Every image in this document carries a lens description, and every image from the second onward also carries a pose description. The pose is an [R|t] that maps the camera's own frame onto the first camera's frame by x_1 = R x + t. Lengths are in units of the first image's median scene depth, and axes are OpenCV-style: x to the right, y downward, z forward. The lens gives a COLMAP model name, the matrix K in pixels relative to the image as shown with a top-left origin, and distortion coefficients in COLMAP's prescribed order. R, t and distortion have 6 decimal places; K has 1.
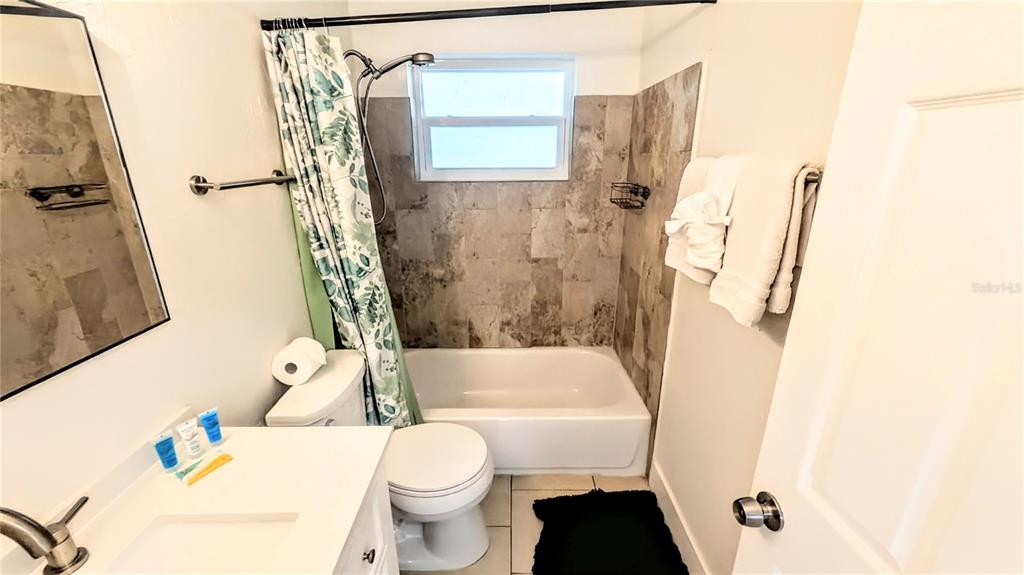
lens RADIAL K [[399.2, 0, 508.9], [0, 399.2, 287.2], [0, 0, 1]] dist [0.007203, -0.002748]
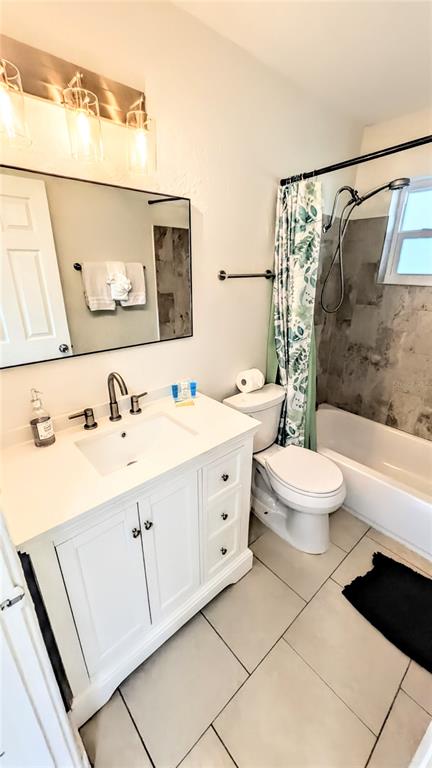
lens RADIAL K [[299.4, 0, 216.8], [0, 299.4, 381.7], [0, 0, 1]] dist [0.007203, -0.002748]
pose [[0.666979, 0.279980, -0.690471, 0.279383], [-0.244210, 0.957668, 0.152425, 0.023028], [0.703918, 0.066955, 0.707119, -0.030464]]
